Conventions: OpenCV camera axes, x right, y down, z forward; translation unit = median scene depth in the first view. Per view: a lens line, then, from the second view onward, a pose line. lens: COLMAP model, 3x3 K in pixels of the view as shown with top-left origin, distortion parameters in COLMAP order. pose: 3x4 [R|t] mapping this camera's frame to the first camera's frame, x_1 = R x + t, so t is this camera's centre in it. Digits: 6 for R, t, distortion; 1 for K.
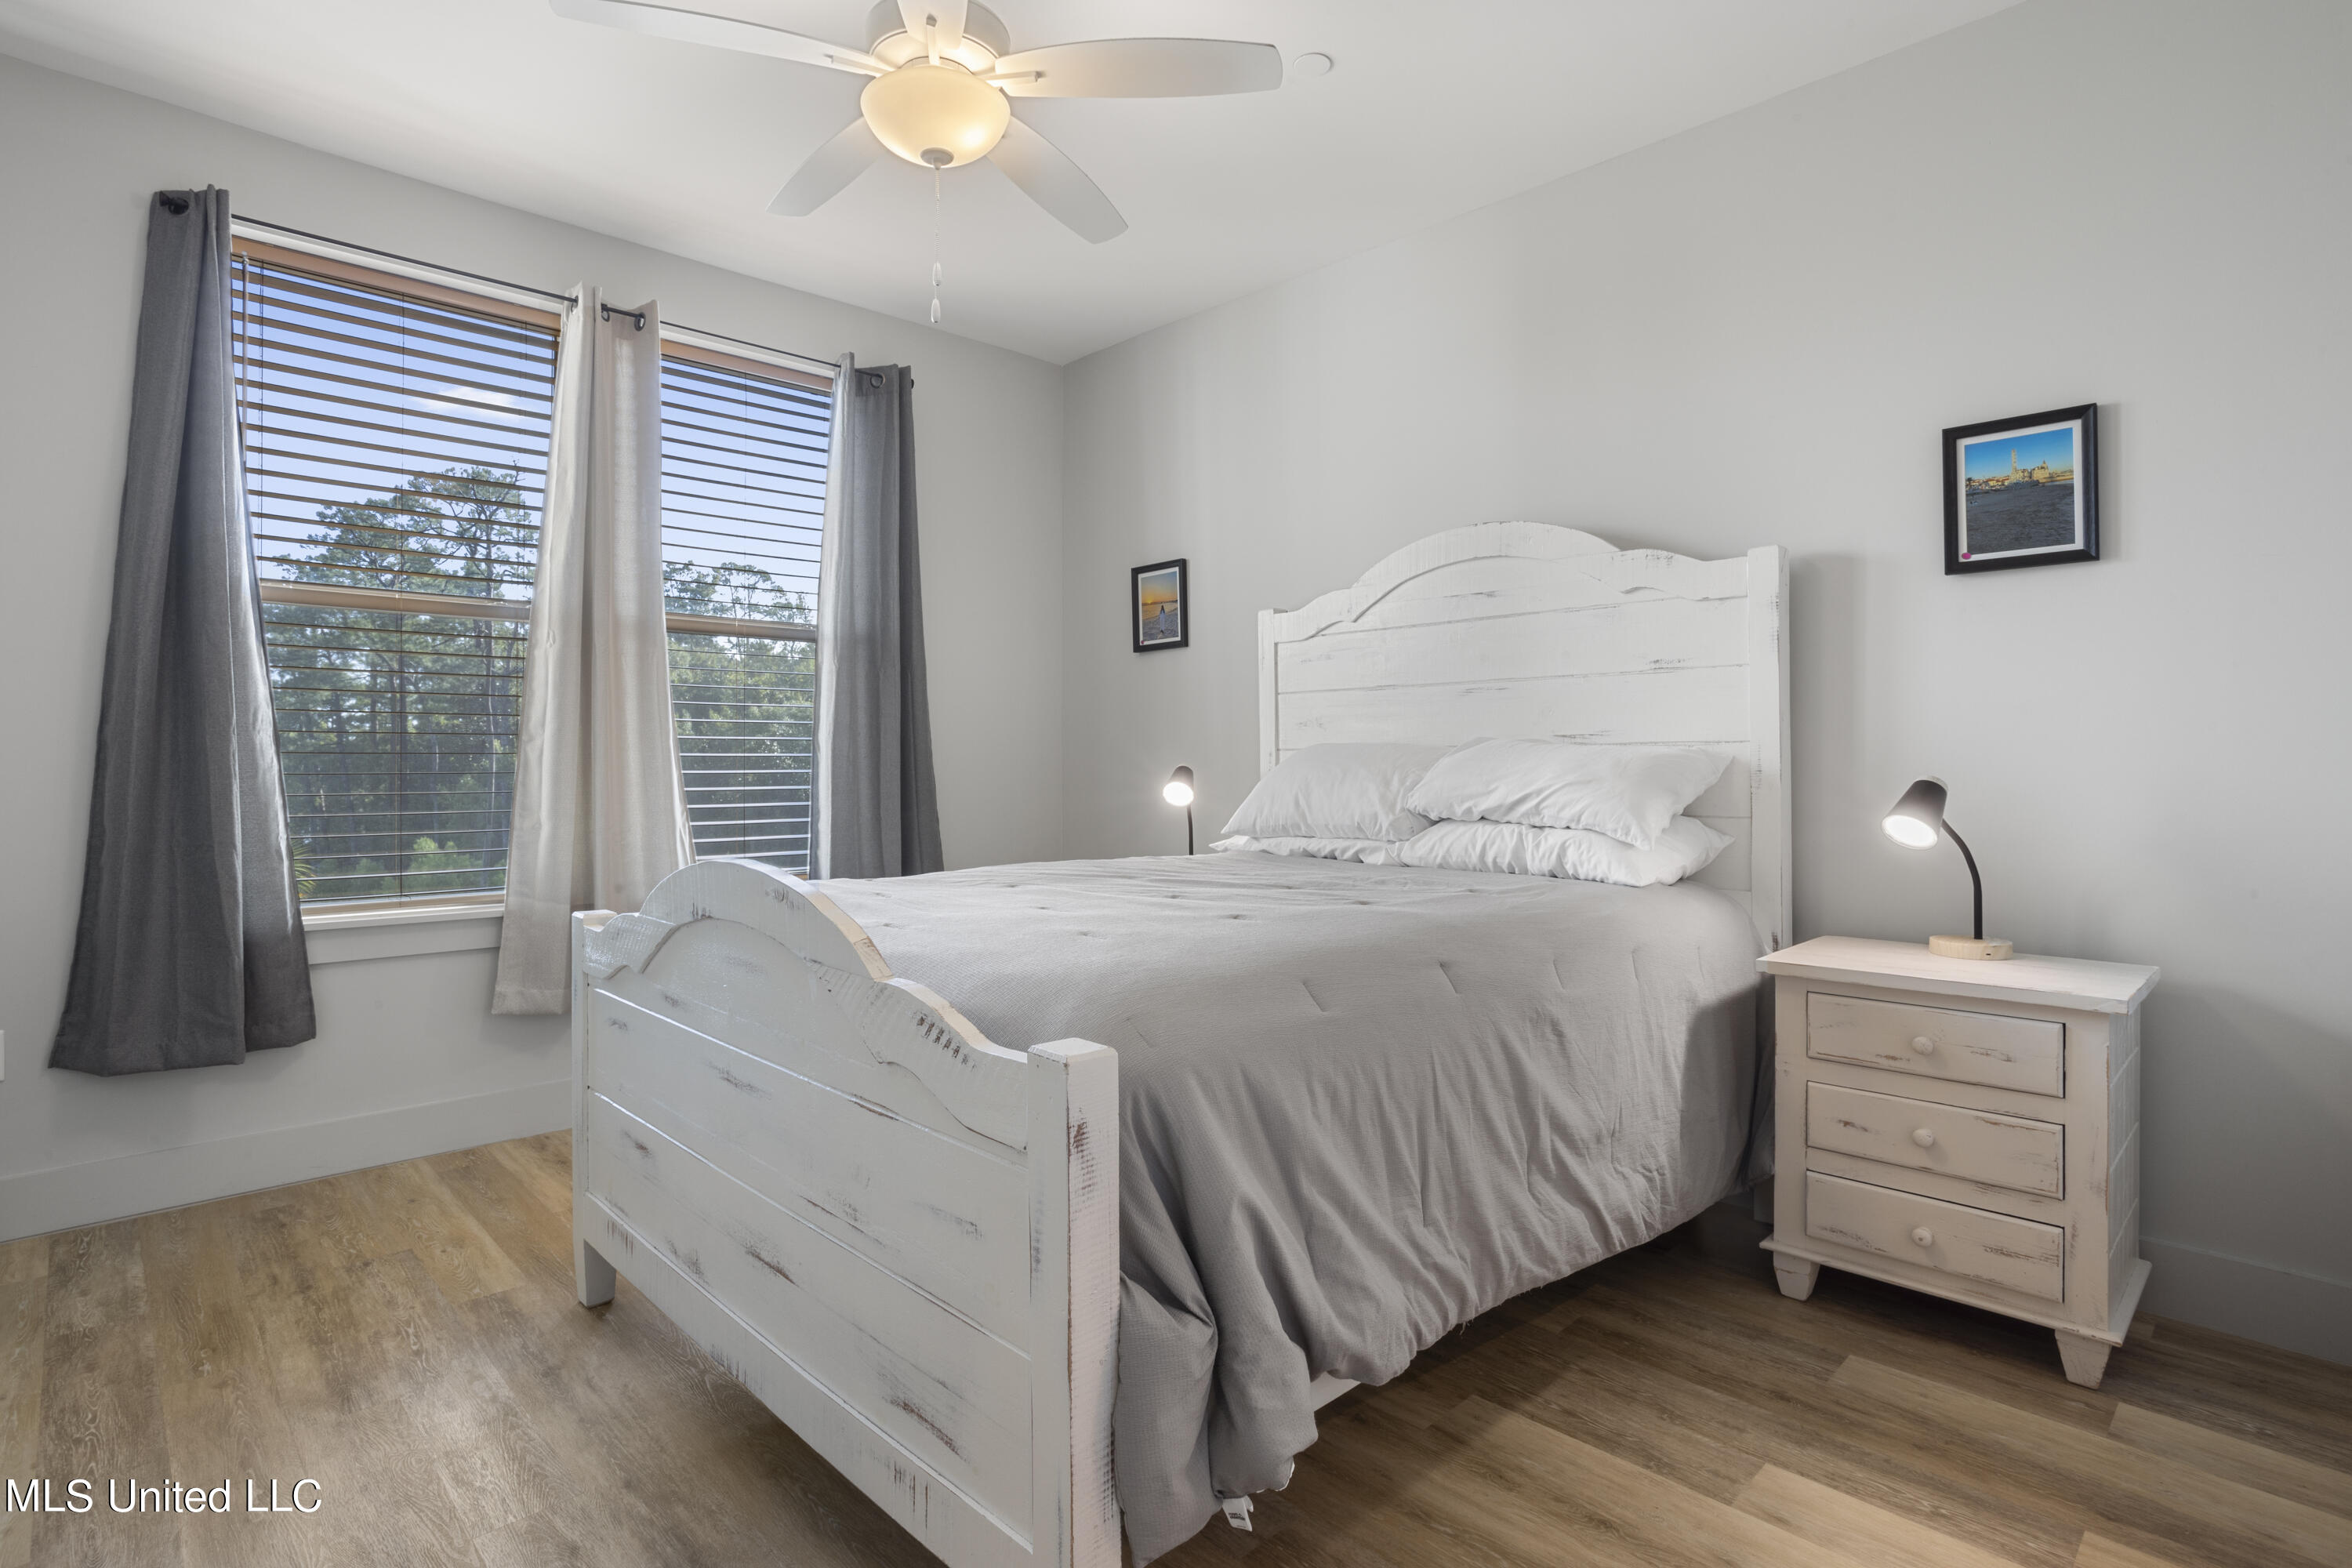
lens RADIAL K [[1171.9, 0, 1178.2], [0, 1171.9, 768.1], [0, 0, 1]] dist [-0.028062, 0.000115]
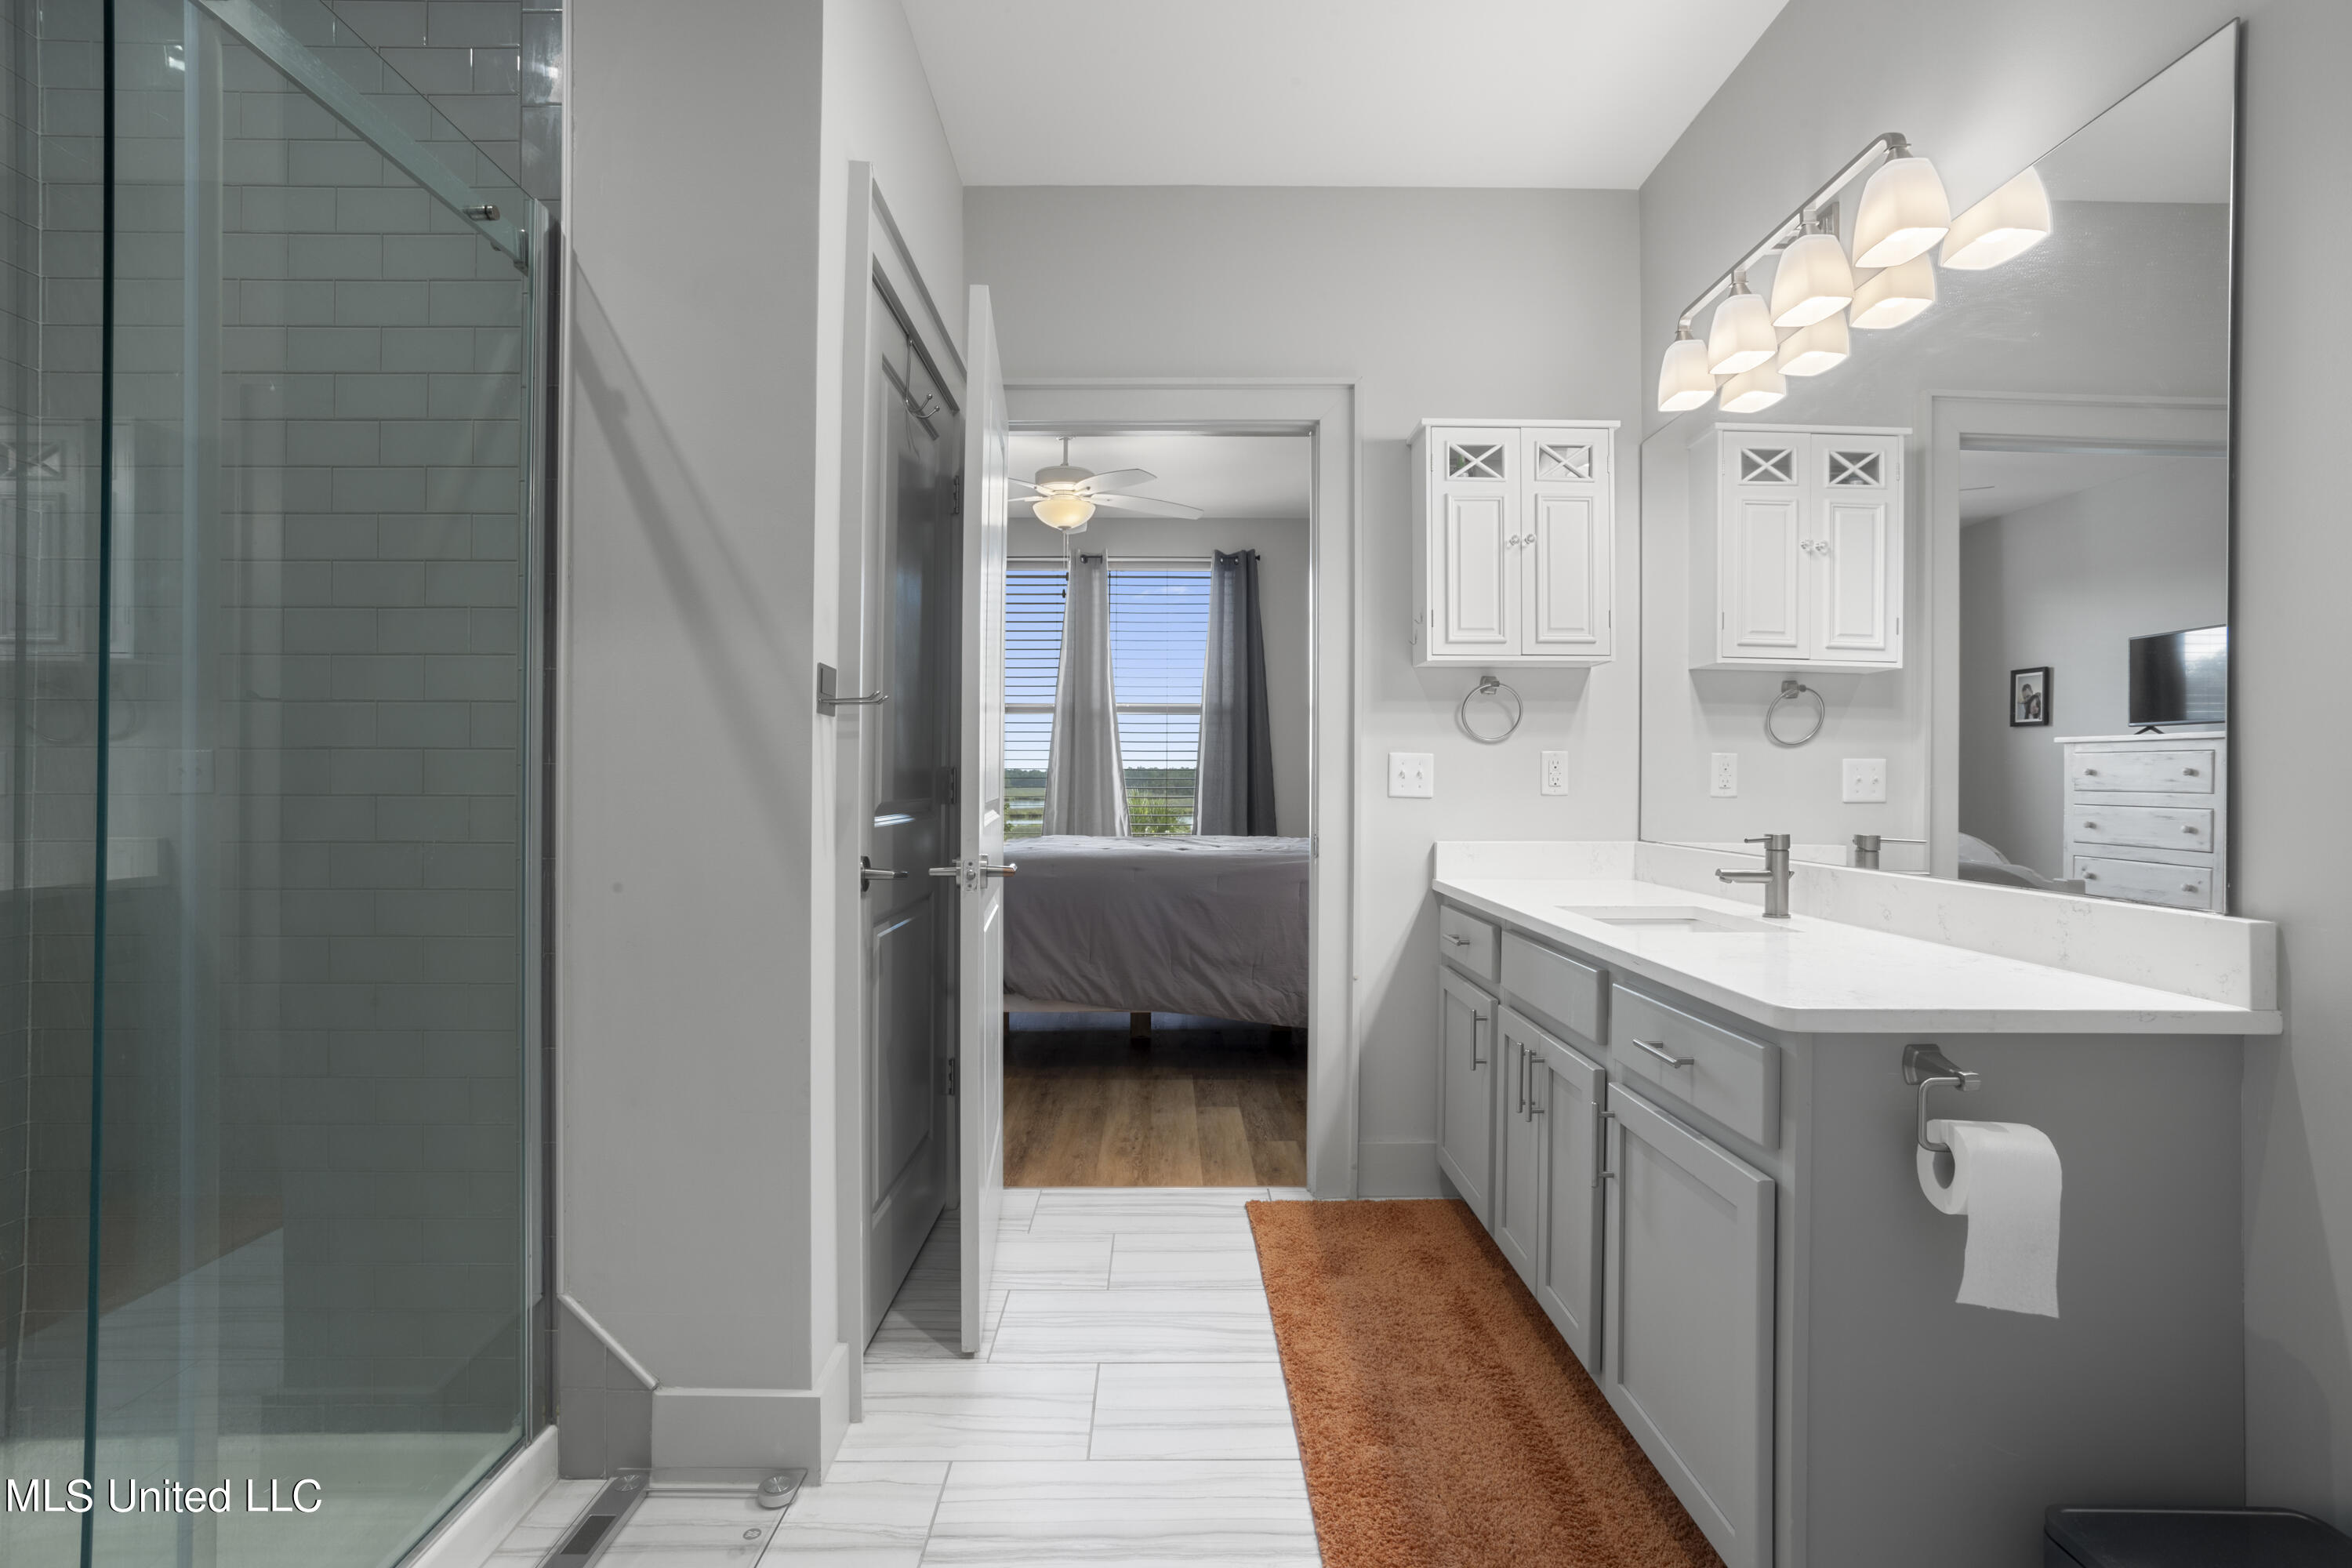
lens RADIAL K [[1153.0, 0, 1168.7], [0, 1153.0, 772.1], [0, 0, 1]] dist [-0.056700, 0.036804]
pose [[0.728657, -0.001912, -0.684876, 1.807772], [-0.006099, 0.999938, -0.009280, -0.010063], [0.684852, 0.010939, 0.728600, -0.648995]]
